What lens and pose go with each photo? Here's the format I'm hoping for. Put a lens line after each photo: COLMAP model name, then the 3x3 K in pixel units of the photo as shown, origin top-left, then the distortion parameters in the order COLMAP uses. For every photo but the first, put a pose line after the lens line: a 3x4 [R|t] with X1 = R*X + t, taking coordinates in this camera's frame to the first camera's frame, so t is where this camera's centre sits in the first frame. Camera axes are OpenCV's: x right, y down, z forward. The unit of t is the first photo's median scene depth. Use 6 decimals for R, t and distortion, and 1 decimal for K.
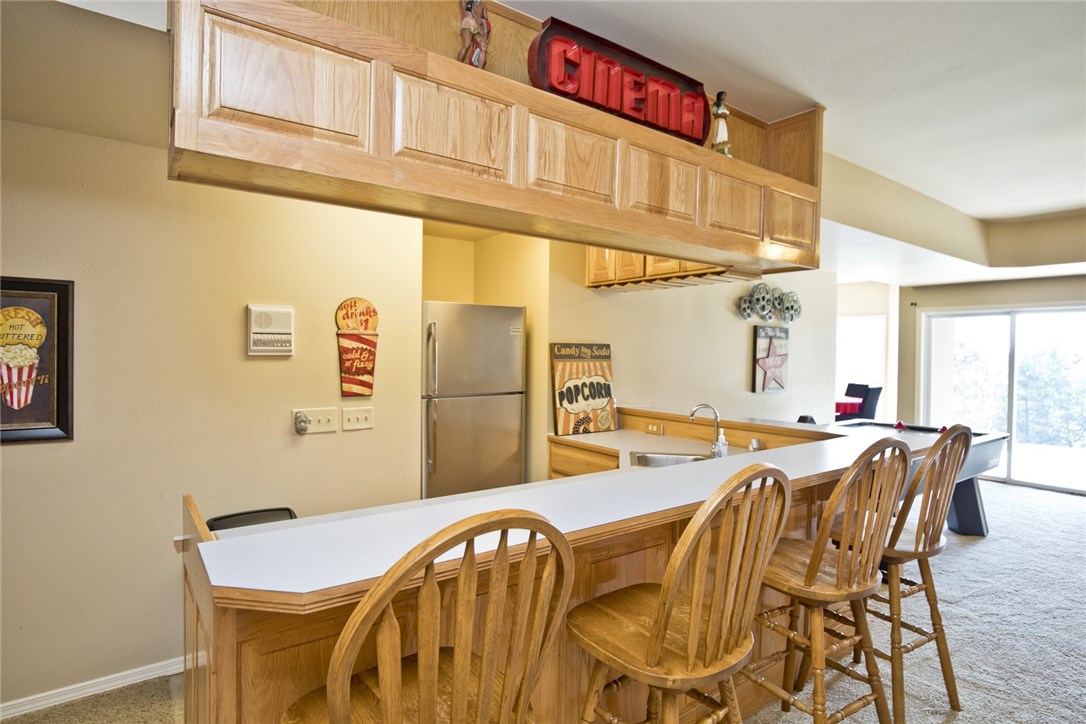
lens RADIAL K [[575.4, 0, 542.0], [0, 575.4, 361.2], [0, 0, 1]] dist [0.001434, 0.000117]
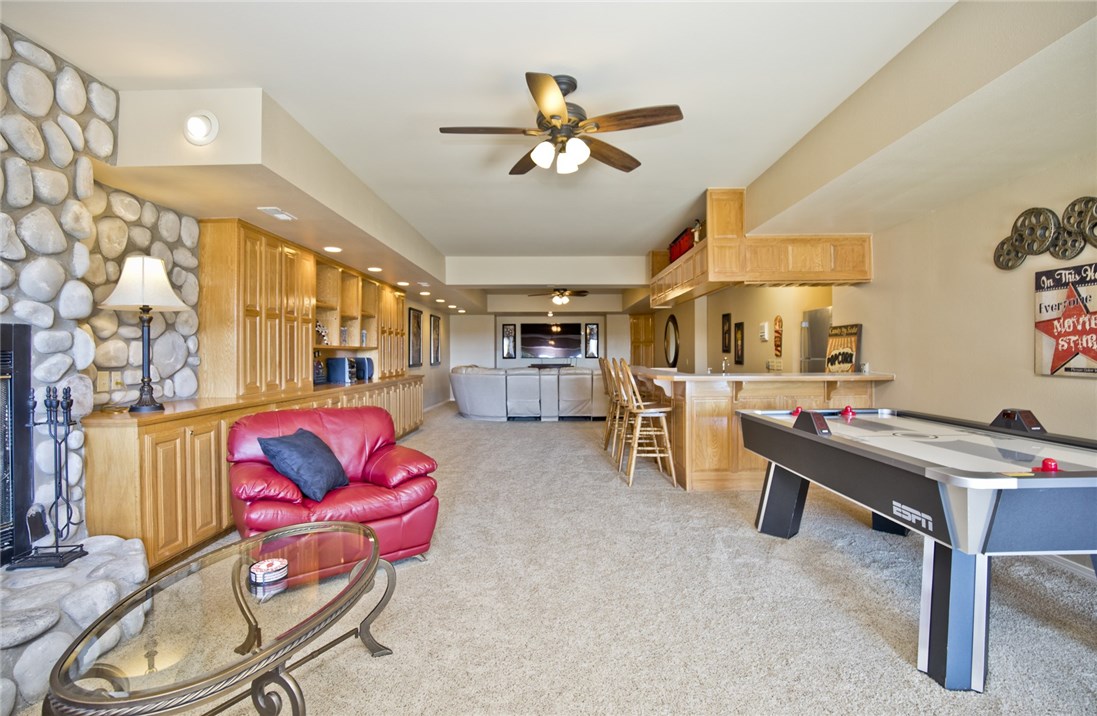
lens RADIAL K [[507.2, 0, 549.1], [0, 507.2, 359.1], [0, 0, 1]] dist [0.000130, 0.000005]
pose [[-0.594611, 0.000054, -0.804014, 1.551591], [-0.011652, 0.999894, 0.008685, 0.052063], [0.803929, 0.014532, -0.594547, 1.171118]]
